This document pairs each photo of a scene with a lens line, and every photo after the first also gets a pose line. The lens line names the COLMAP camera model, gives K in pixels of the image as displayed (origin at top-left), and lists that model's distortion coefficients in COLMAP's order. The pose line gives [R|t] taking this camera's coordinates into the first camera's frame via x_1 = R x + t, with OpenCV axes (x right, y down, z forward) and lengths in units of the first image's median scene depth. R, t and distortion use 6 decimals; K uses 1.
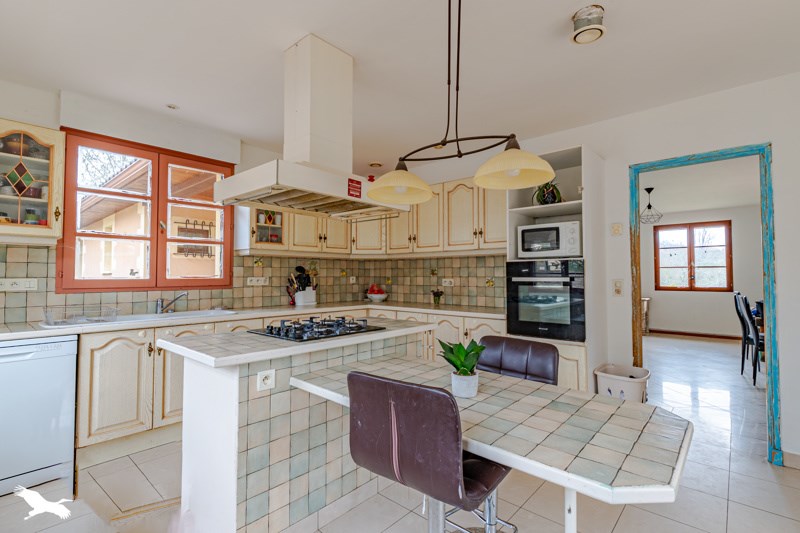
lens RADIAL K [[379.1, 0, 404.0], [0, 379.1, 266.7], [0, 0, 1]] dist [0.014302, -0.000619]
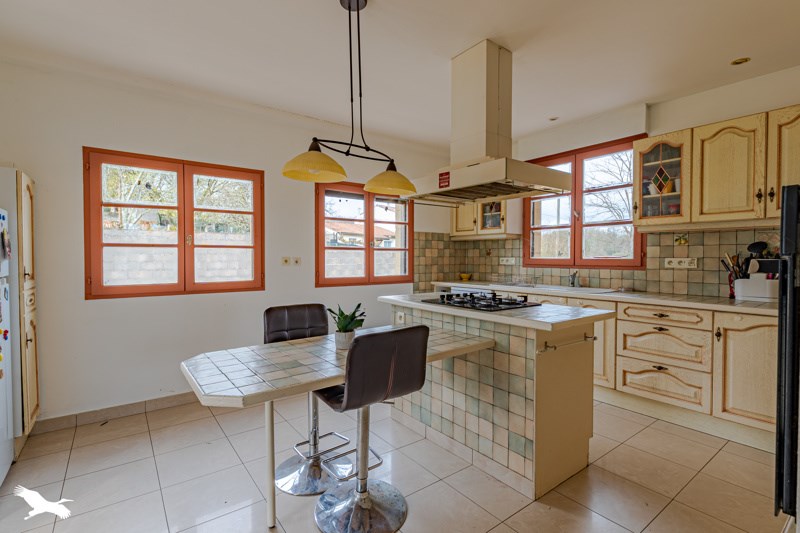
lens RADIAL K [[379.1, 0, 405.7], [0, 379.1, 264.0], [0, 0, 1]] dist [0.014302, -0.000619]
pose [[-0.199680, 0.018356, -0.979689, 0.670051], [0.019918, 0.999694, 0.014672, 0.020023], [0.979659, -0.016584, -0.199984, 0.718660]]
